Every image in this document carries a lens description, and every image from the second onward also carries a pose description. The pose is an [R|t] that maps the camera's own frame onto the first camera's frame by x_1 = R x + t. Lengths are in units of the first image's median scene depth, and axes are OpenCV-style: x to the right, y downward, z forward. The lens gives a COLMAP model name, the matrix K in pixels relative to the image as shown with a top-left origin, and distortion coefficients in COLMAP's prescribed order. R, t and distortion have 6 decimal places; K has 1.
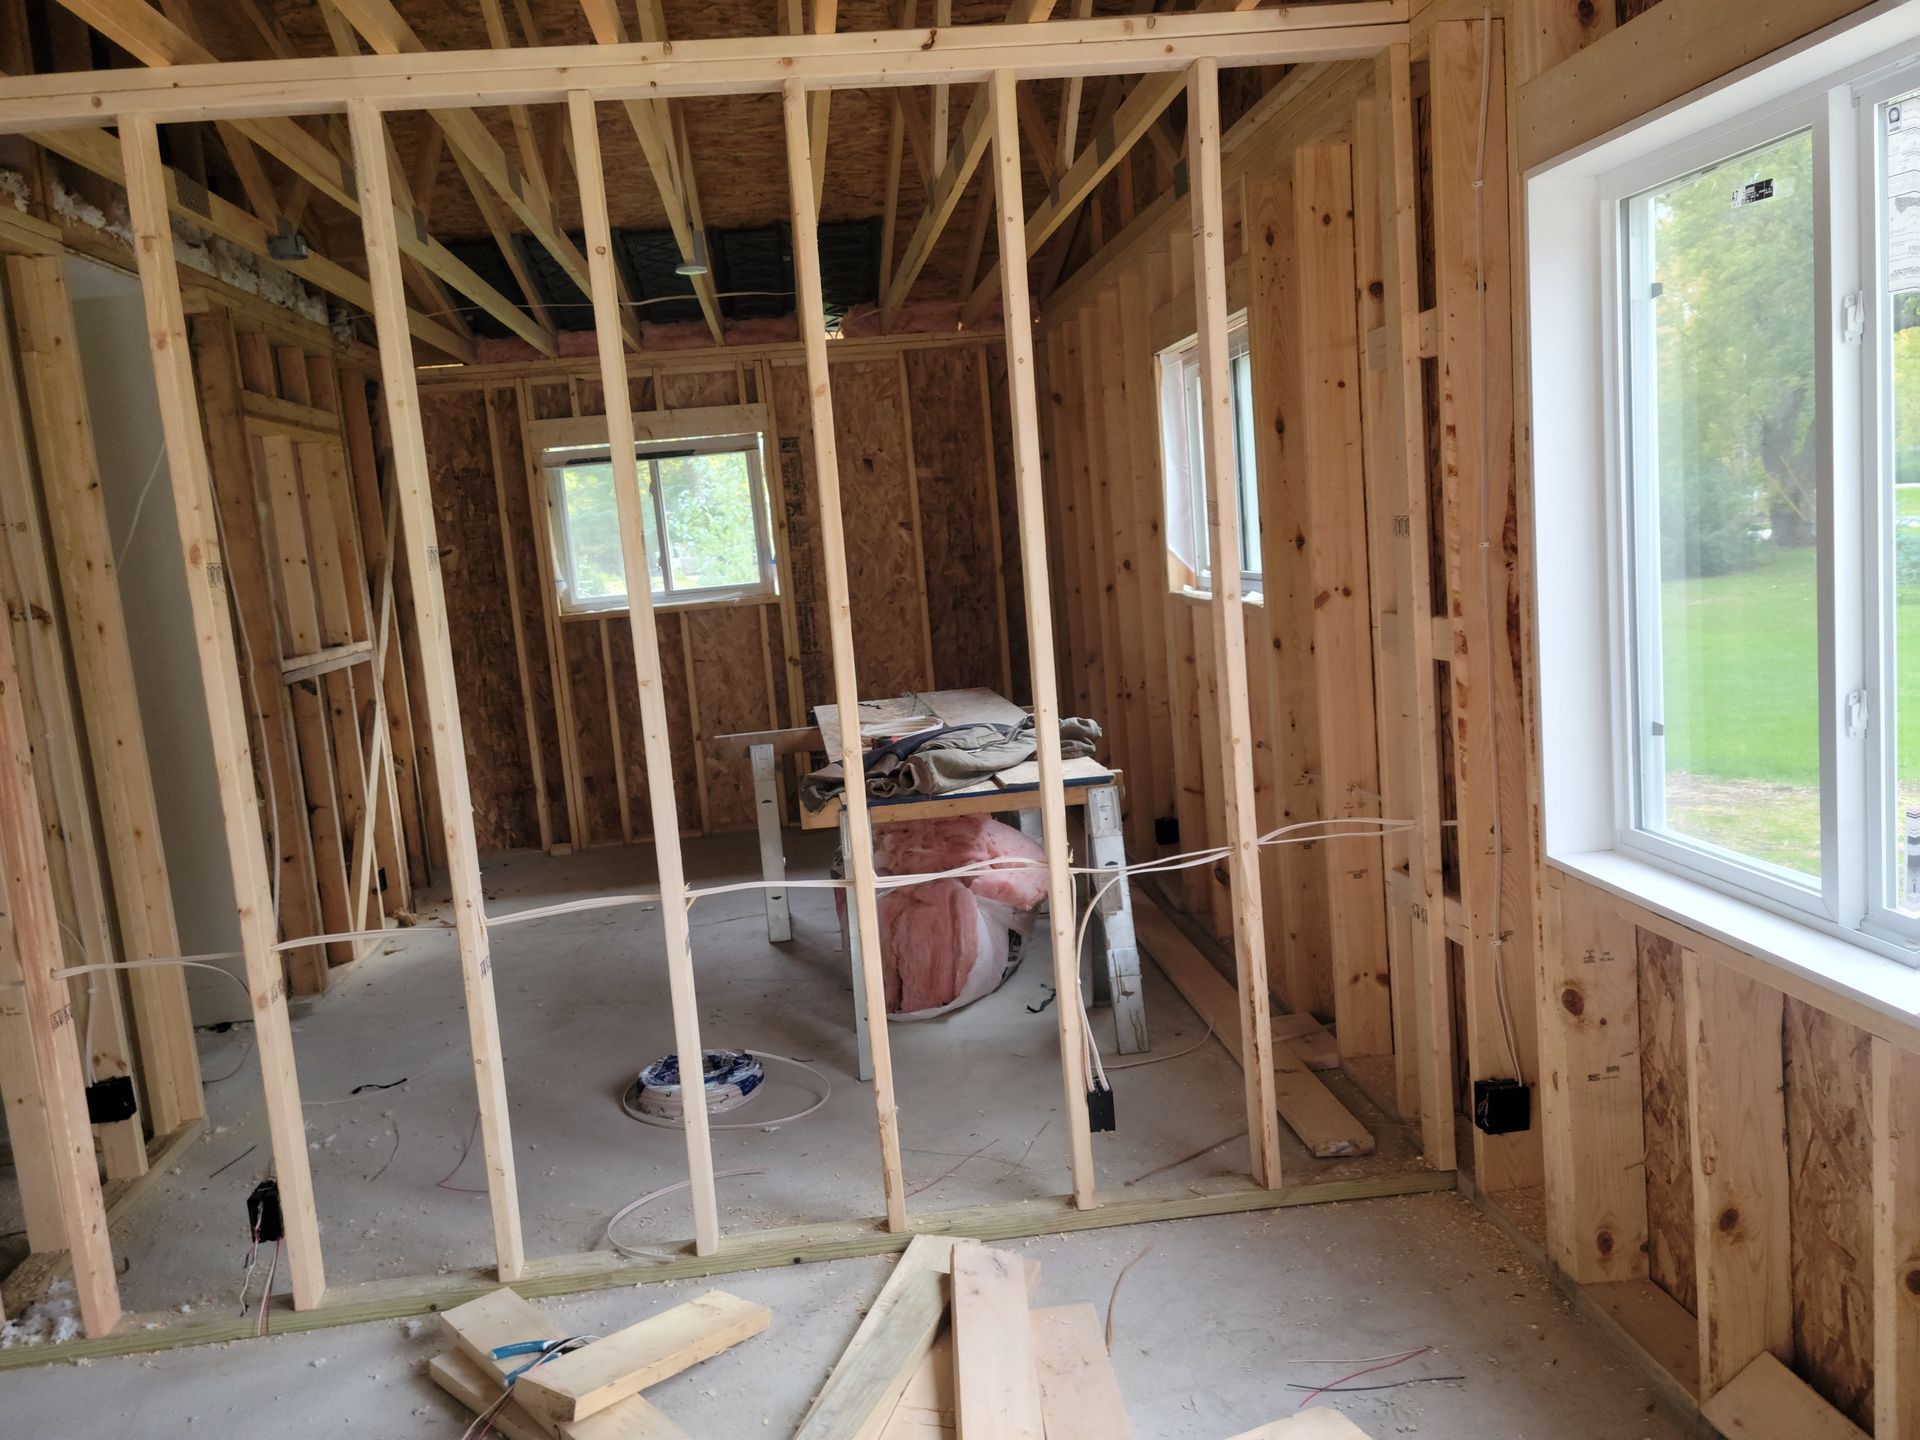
lens RADIAL K [[1497.3, 0, 960.0], [0, 1497.3, 720.0], [0, 0, 1]] dist [0.078631, -0.087604]
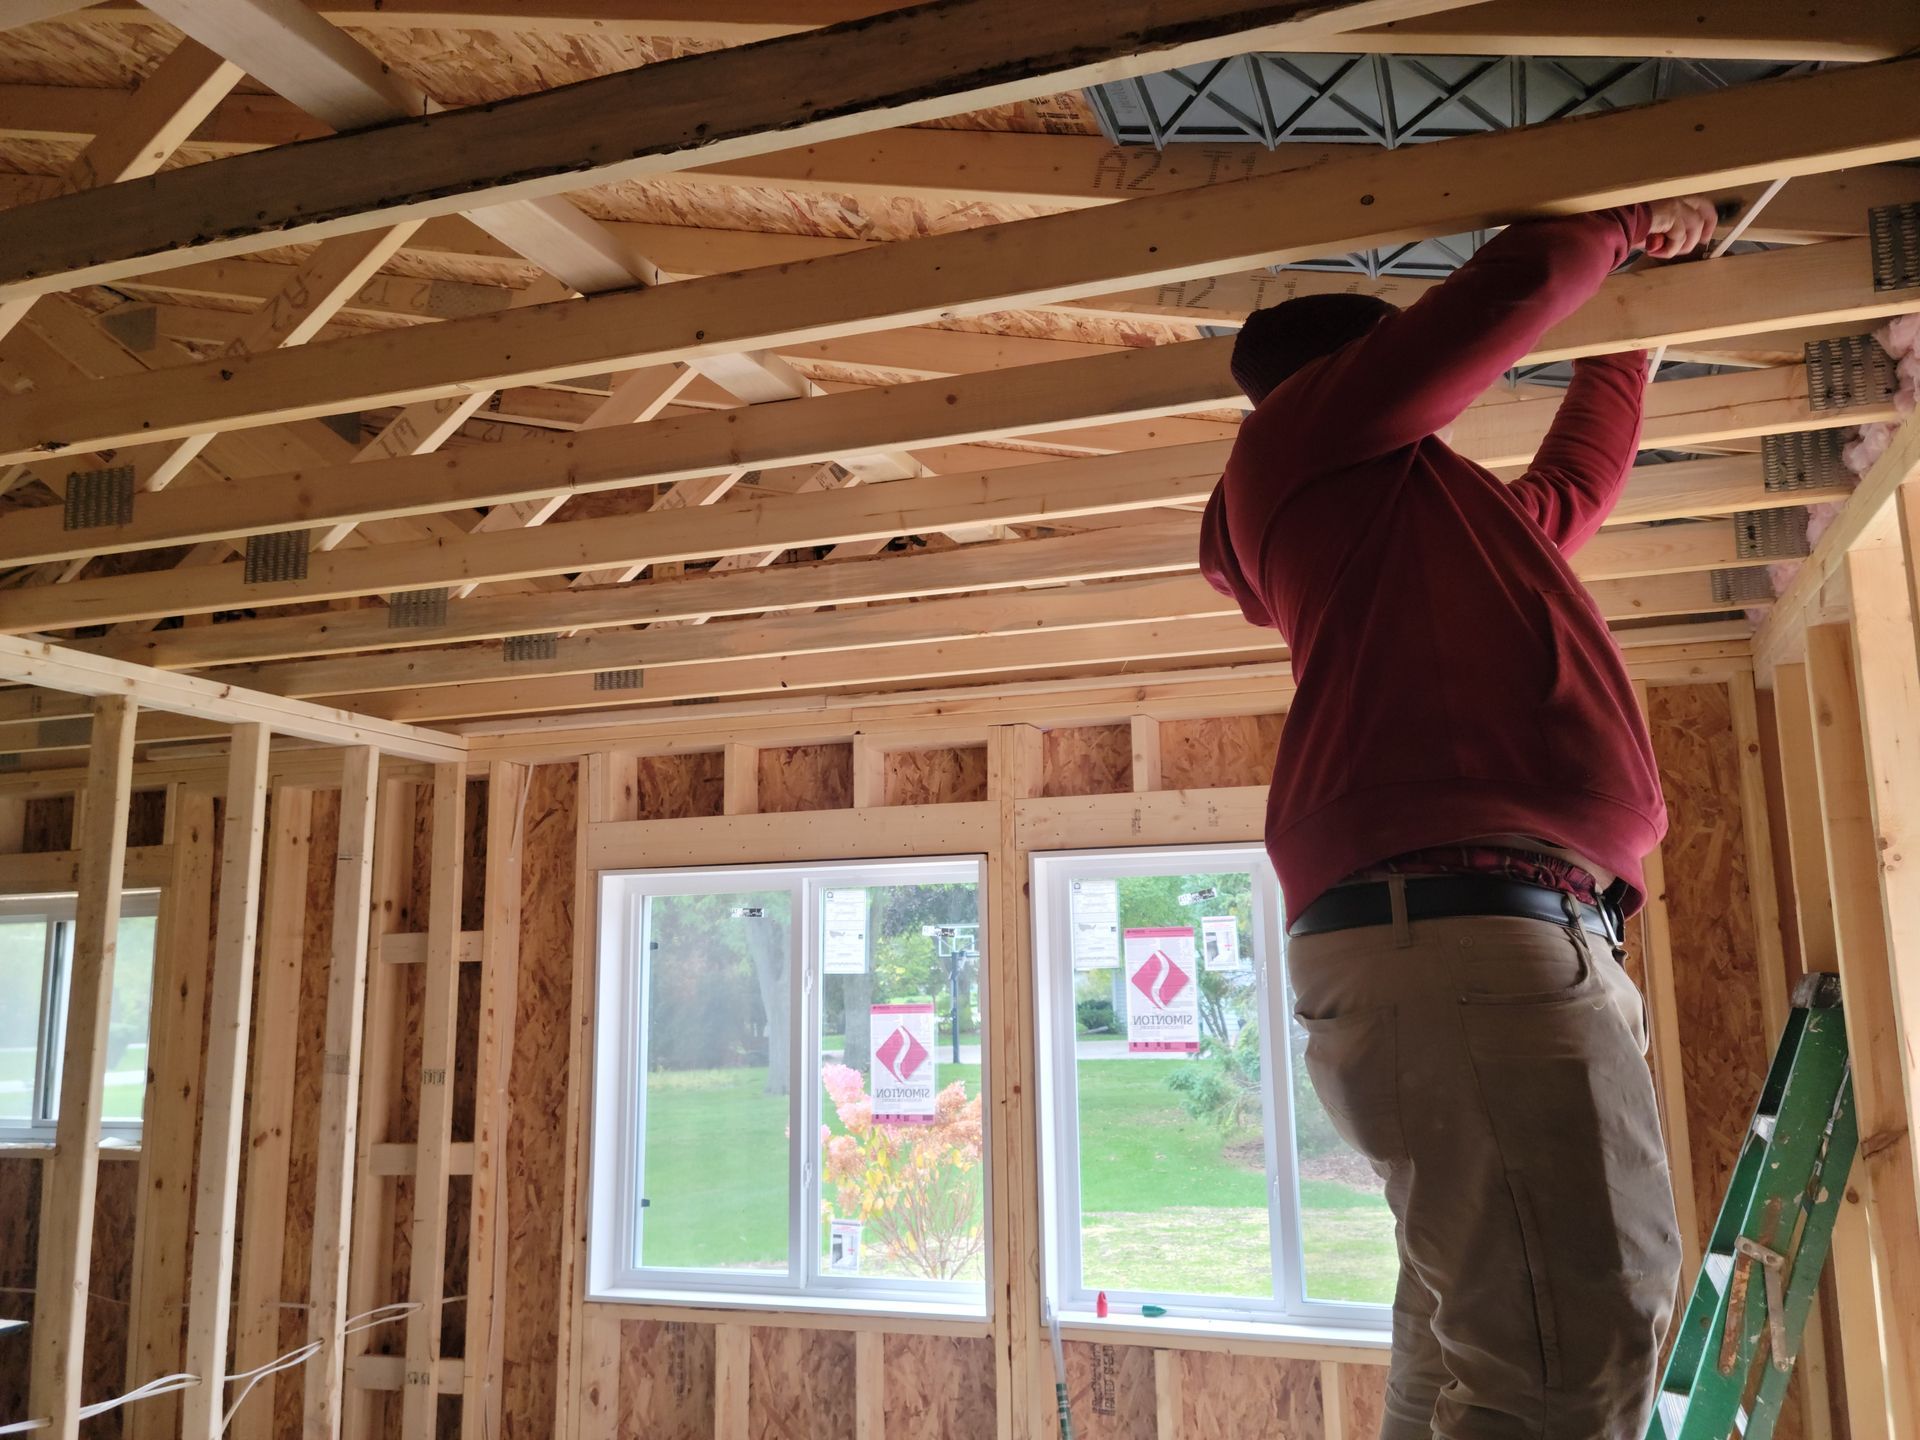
lens RADIAL K [[1497.3, 0, 960.0], [0, 1497.3, 720.0], [0, 0, 1]] dist [0.078631, -0.087604]
pose [[0.429887, 0.228816, 0.873407, -0.890438], [0.102989, 0.948613, -0.299209, 0.032656], [-0.896990, 0.218578, 0.384231, -0.069404]]
